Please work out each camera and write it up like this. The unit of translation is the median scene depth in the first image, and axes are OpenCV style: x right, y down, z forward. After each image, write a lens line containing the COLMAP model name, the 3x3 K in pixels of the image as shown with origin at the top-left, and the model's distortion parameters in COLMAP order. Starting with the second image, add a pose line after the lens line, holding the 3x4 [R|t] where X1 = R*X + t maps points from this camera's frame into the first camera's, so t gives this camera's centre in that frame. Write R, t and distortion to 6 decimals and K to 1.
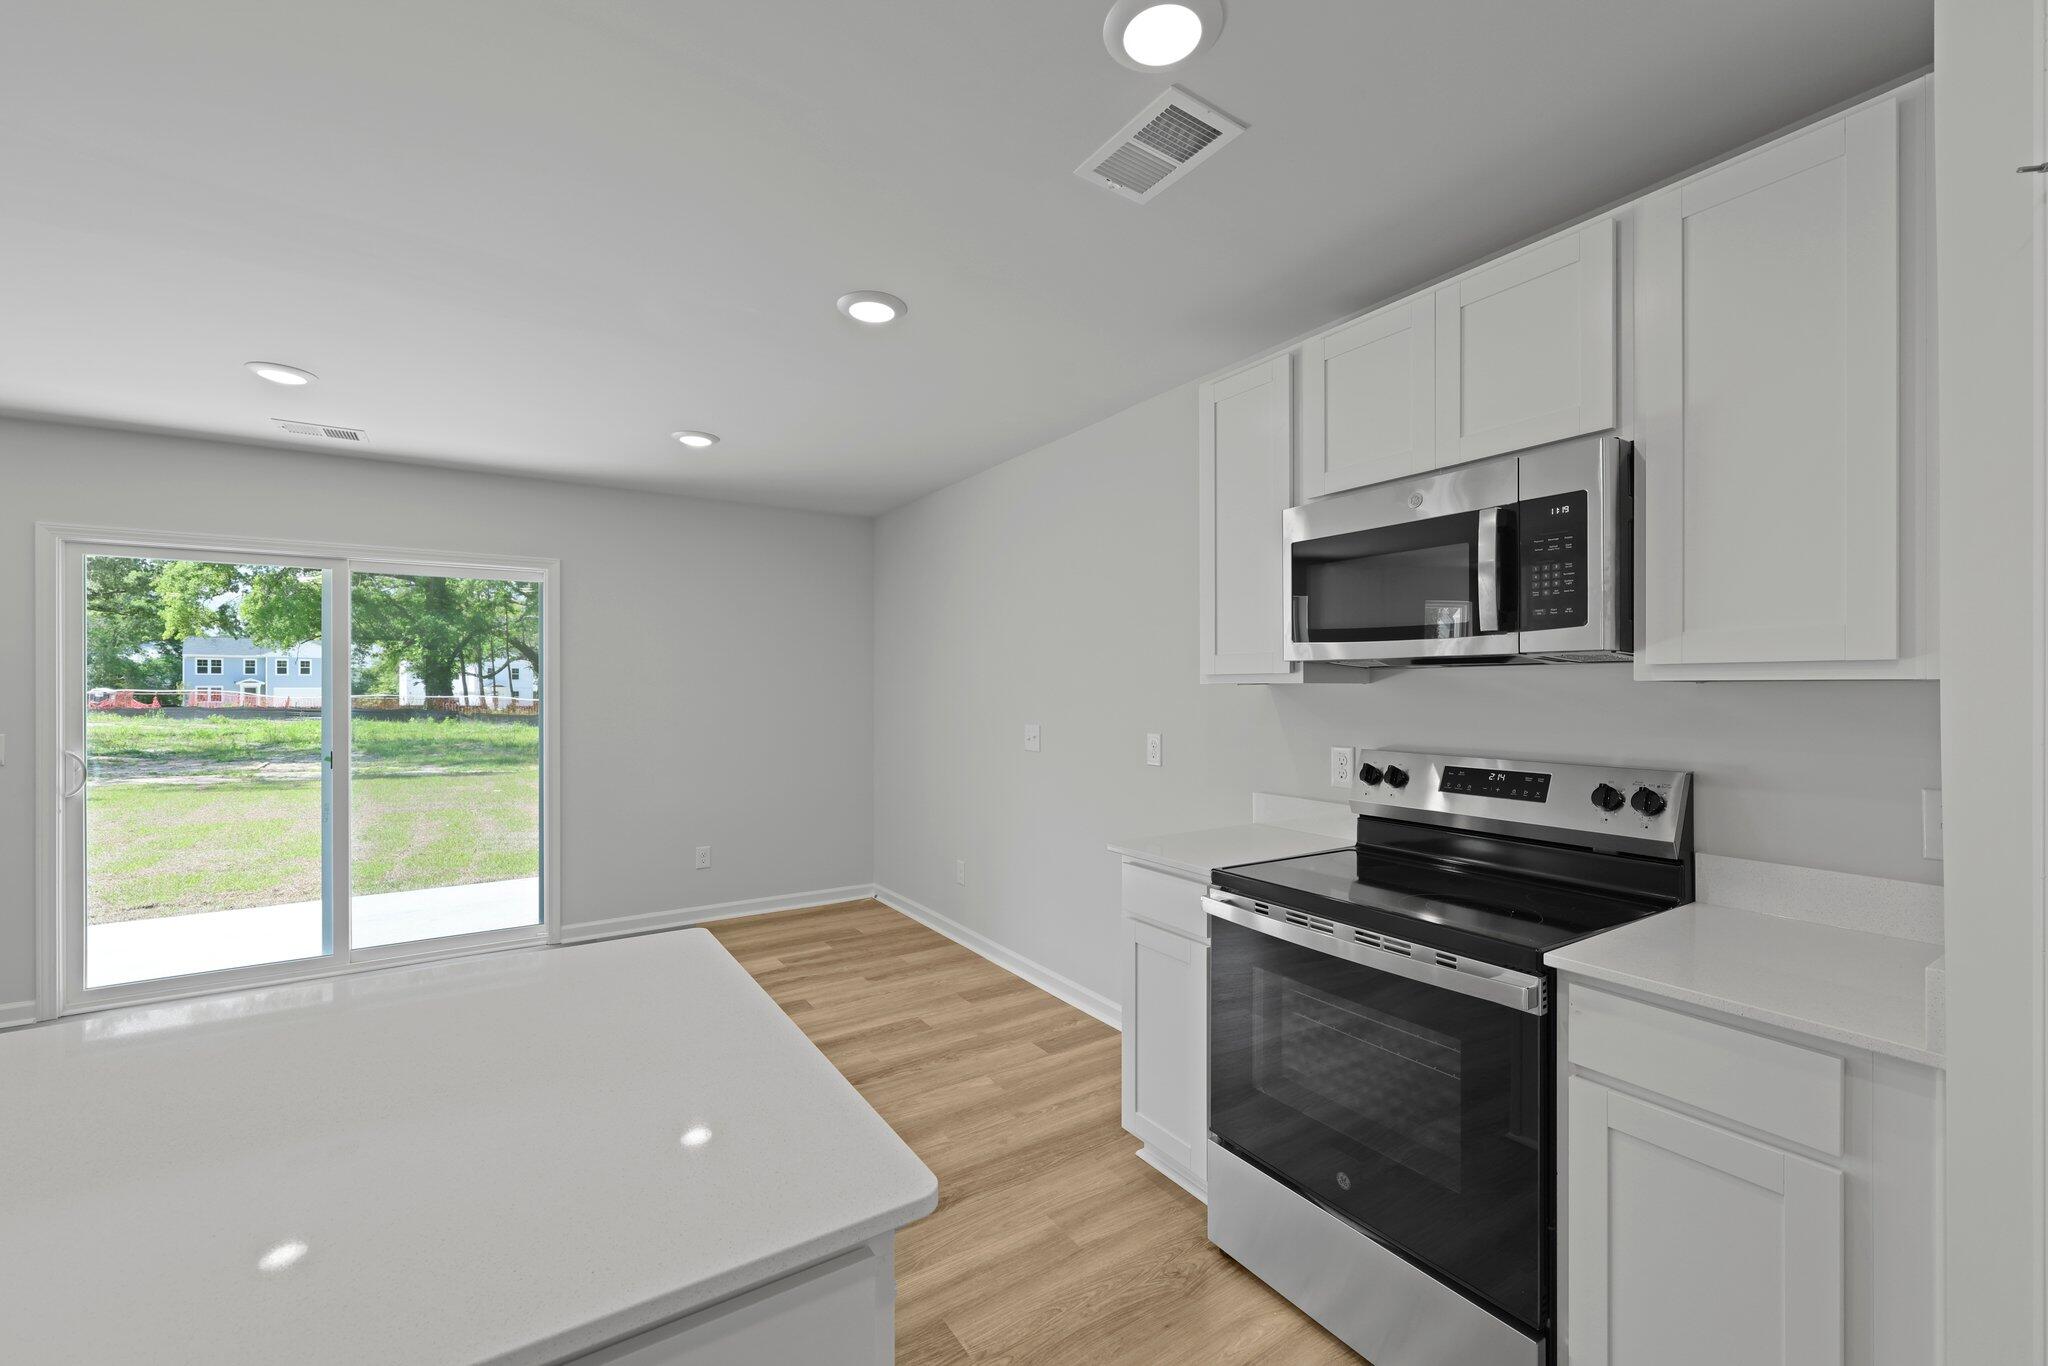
lens RADIAL K [[831.0, 0, 1021.9], [0, 831.0, 689.5], [0, 0, 1]] dist [0.003670, -0.000414]
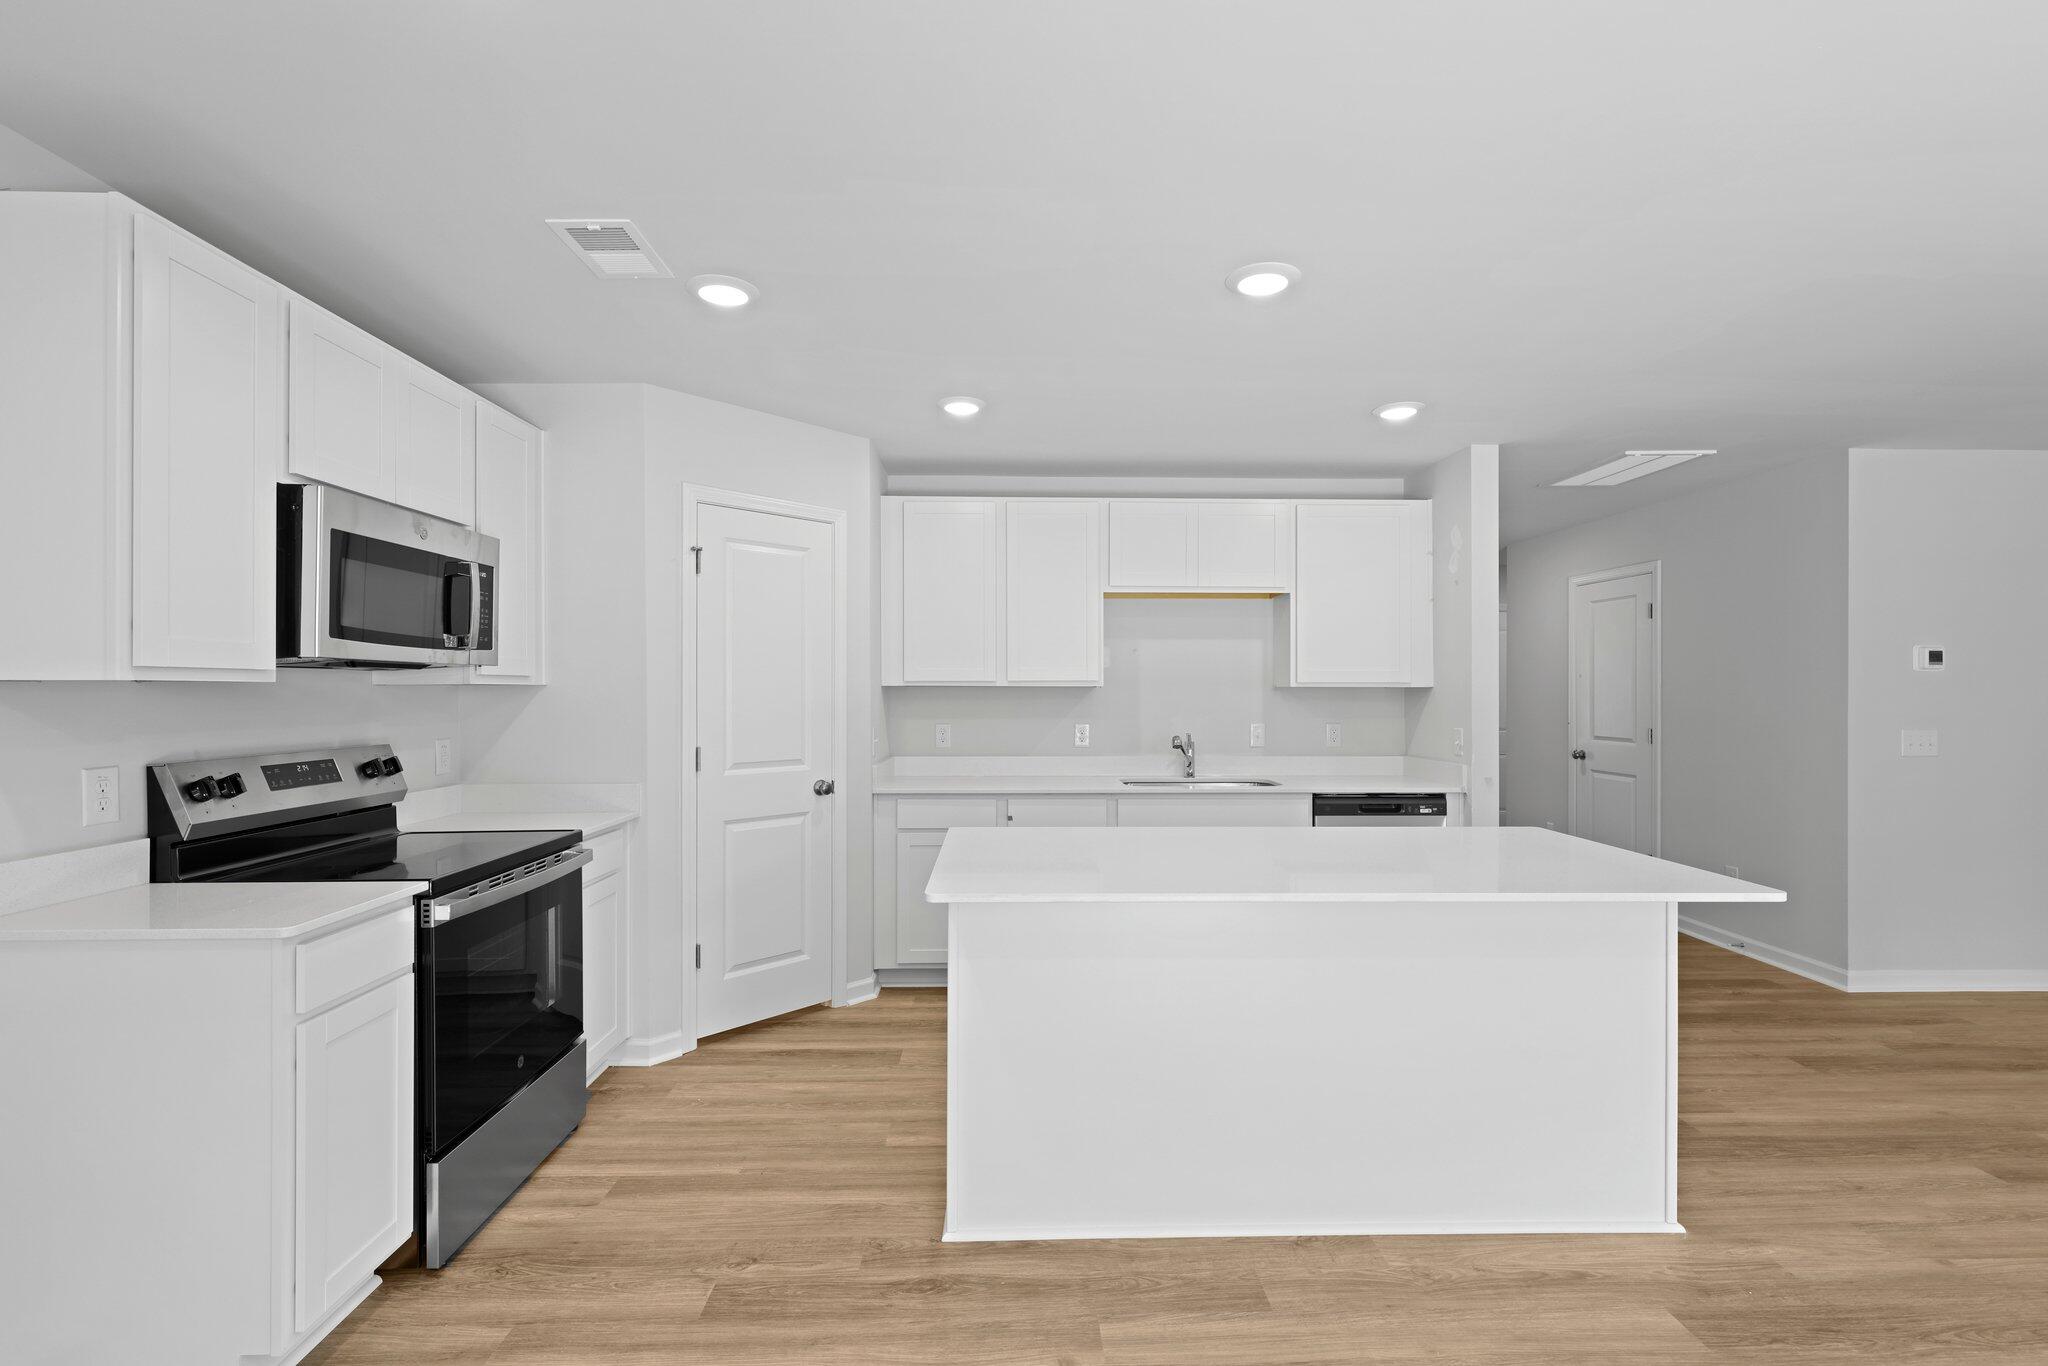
lens RADIAL K [[921.4, 0, 1023.6], [0, 921.4, 685.6], [0, 0, 1]] dist [0.002654, 0.000425]
pose [[-0.853408, -0.000230, 0.521244, -0.468479], [-0.002017, 0.999994, -0.002860, -0.001763], [-0.521240, -0.003492, -0.853403, 0.812469]]
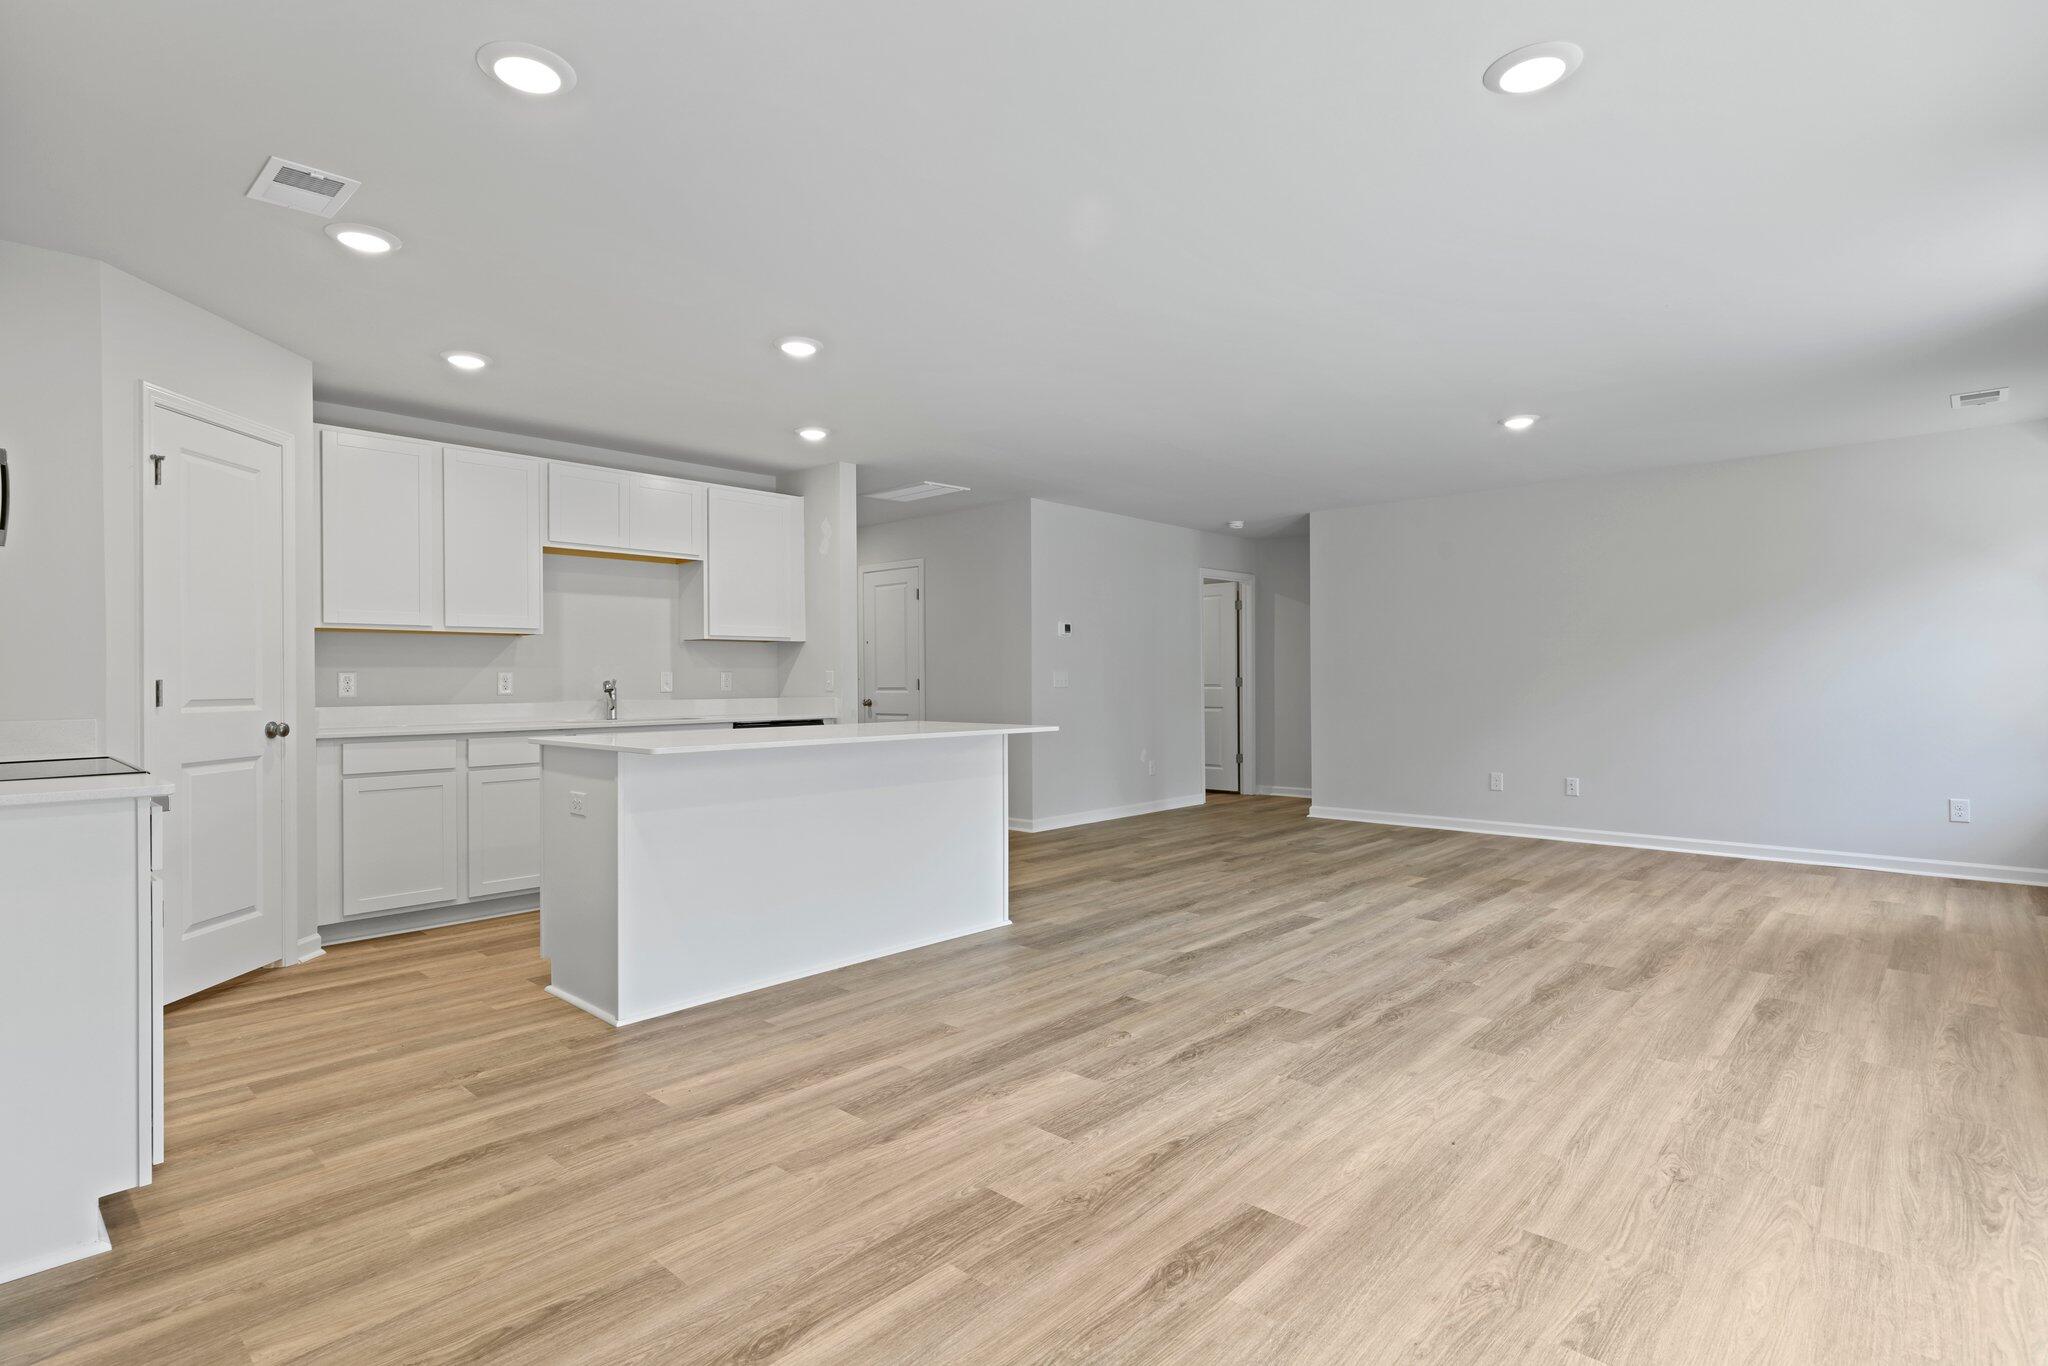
lens RADIAL K [[1013.2, 0, 1020.3], [0, 1013.2, 671.3], [0, 0, 1]] dist [0.003804, -0.001811]
pose [[-0.970443, 0.004472, -0.241290, -0.242612], [0.006687, 0.999943, -0.008362, 0.061389], [0.241238, -0.009728, -0.970417, 1.249080]]
